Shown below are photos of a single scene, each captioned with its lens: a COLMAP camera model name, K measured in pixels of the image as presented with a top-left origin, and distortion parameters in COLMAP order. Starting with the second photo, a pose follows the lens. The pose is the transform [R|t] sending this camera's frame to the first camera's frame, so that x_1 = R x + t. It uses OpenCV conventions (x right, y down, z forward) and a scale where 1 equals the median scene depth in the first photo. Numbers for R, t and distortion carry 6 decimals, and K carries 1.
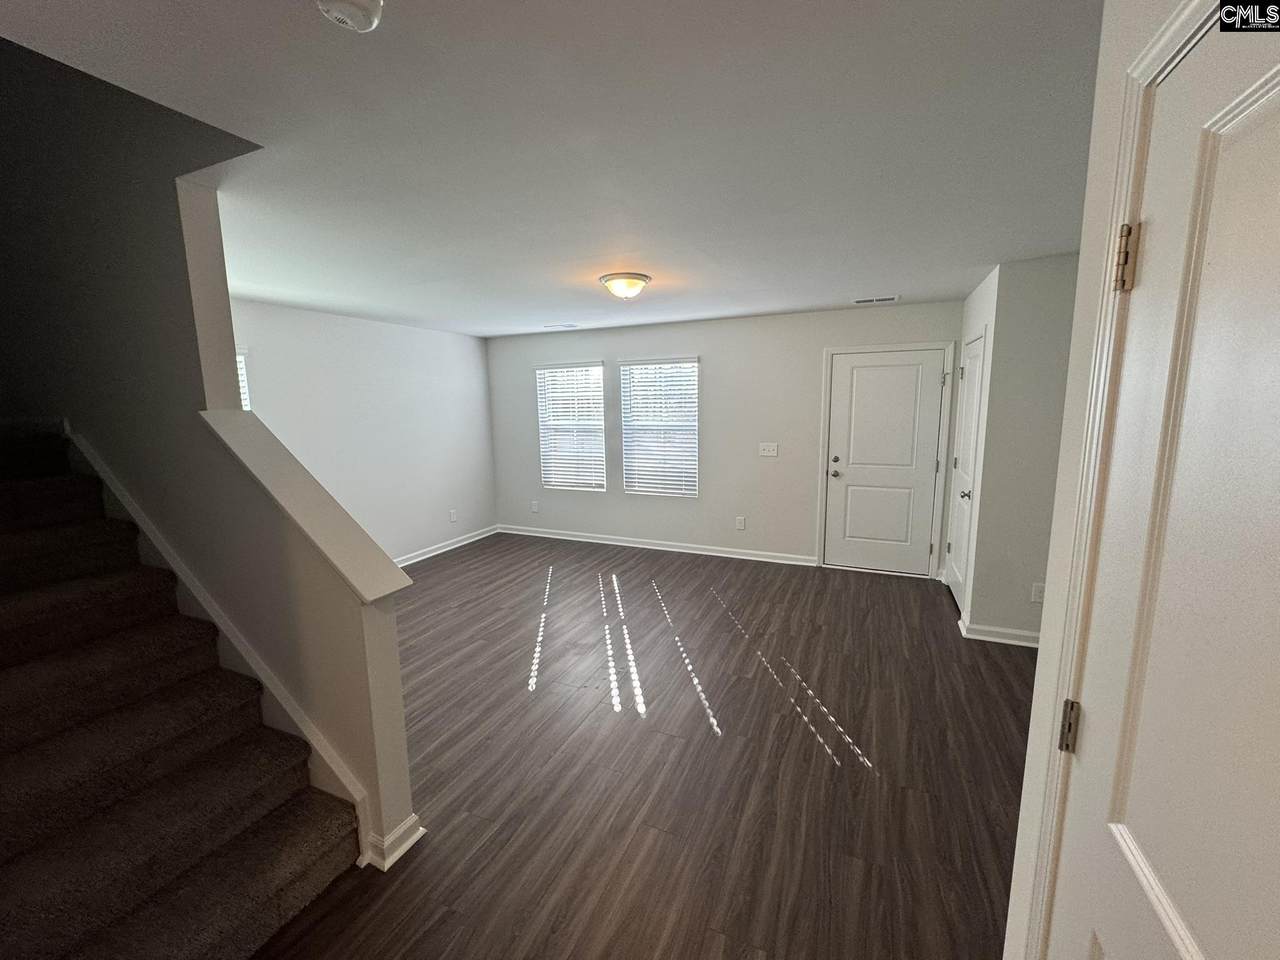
lens RADIAL K [[513.8, 0, 640.0], [0, 513.8, 480.0], [0, 0, 1]] dist [0.000192, 0.000014]
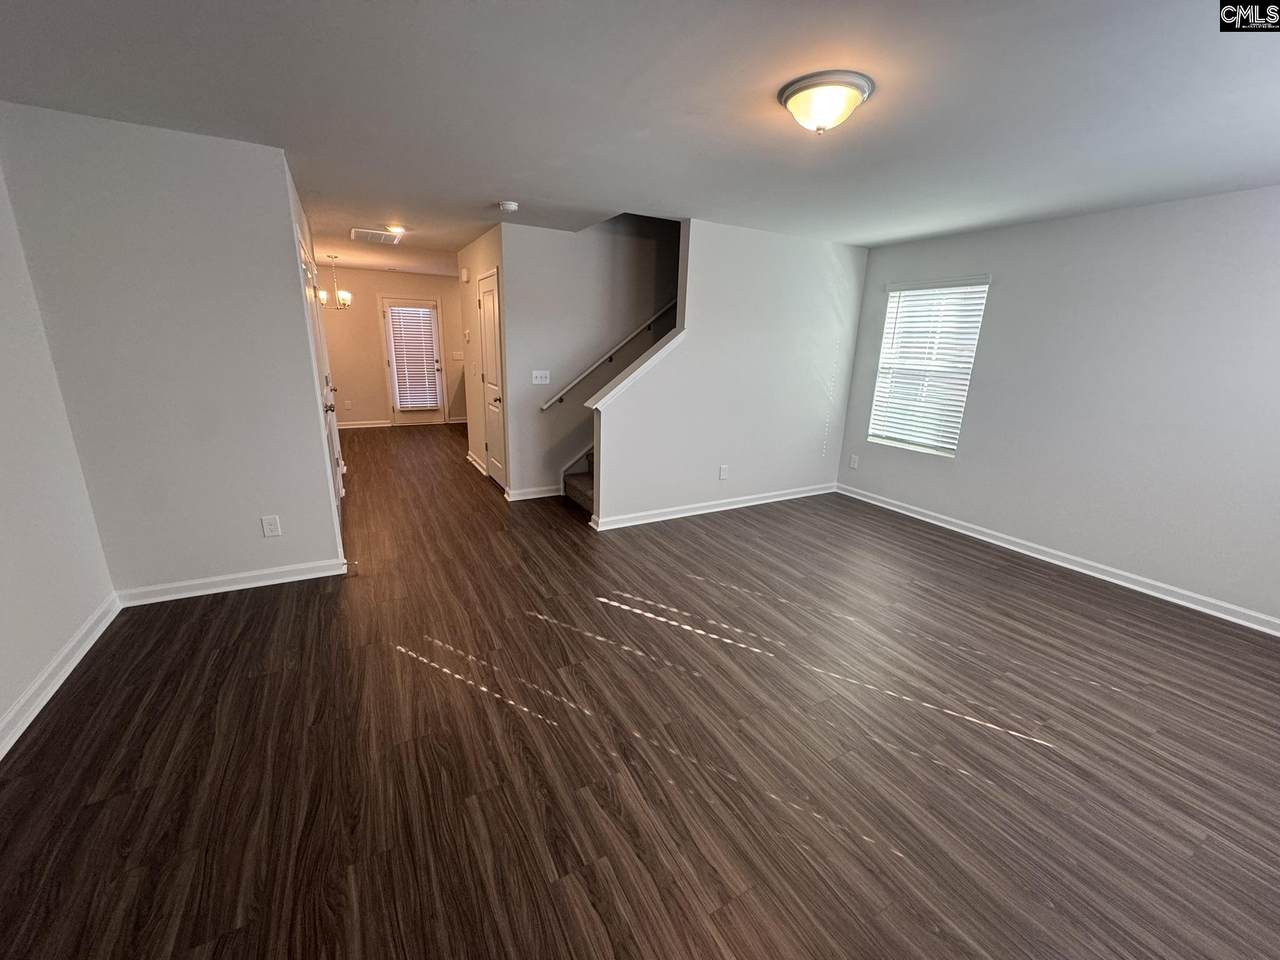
lens RADIAL K [[513.8, 0, 640.0], [0, 513.8, 480.0], [0, 0, 1]] dist [0.000192, 0.000014]
pose [[-0.606216, 0.208486, -0.767487, 0.563034], [-0.138271, 0.922701, 0.359866, -0.156734], [0.783188, 0.324278, -0.530528, 1.165681]]
